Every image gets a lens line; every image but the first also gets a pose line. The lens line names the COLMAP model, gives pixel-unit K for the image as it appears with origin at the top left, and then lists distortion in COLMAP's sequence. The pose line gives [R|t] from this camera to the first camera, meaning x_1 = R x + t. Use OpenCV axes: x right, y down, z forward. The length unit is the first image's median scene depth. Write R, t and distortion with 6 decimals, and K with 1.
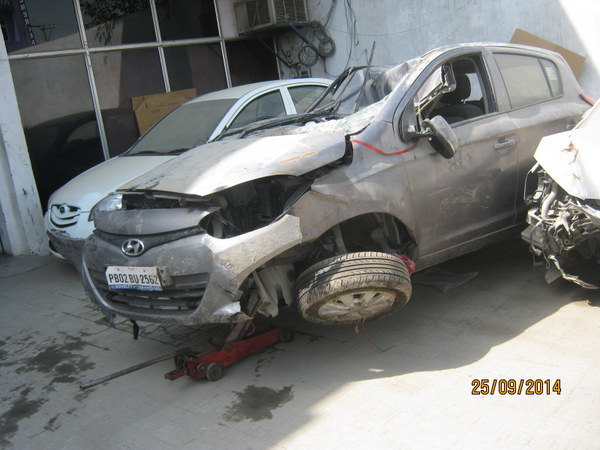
lens RADIAL K [[668.6, 0, 297.0], [0, 668.6, 226.3], [0, 0, 1]] dist [-0.073873, 0.000000]
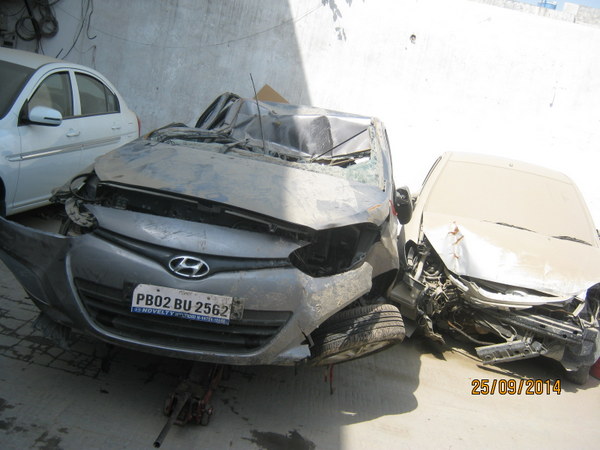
lens RADIAL K [[668.6, 0, 296.4], [0, 668.6, 226.4], [0, 0, 1]] dist [-0.073873, 0.000000]
pose [[0.721000, 0.180753, 0.668945, -0.735795], [-0.170348, 0.981988, -0.081736, 0.028095], [-0.671670, -0.055021, 0.738804, 0.314109]]
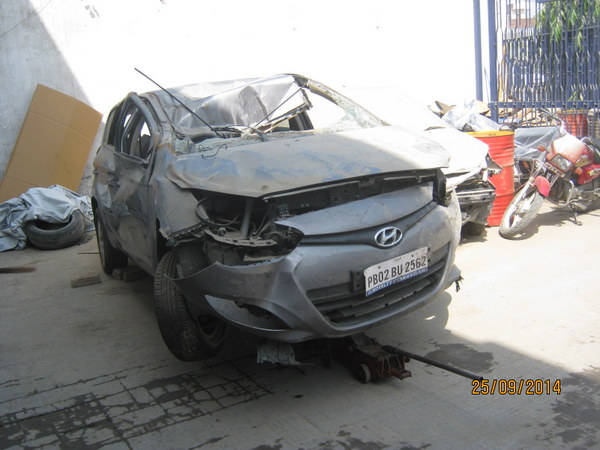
lens RADIAL K [[668.6, 0, 299.0], [0, 668.6, 224.7], [0, 0, 1]] dist [-0.073873, 0.000000]
pose [[0.288987, -0.081955, 0.953819, -1.174547], [0.239091, 0.970935, 0.010986, -0.023745], [-0.926996, 0.224875, 0.300182, 0.867079]]
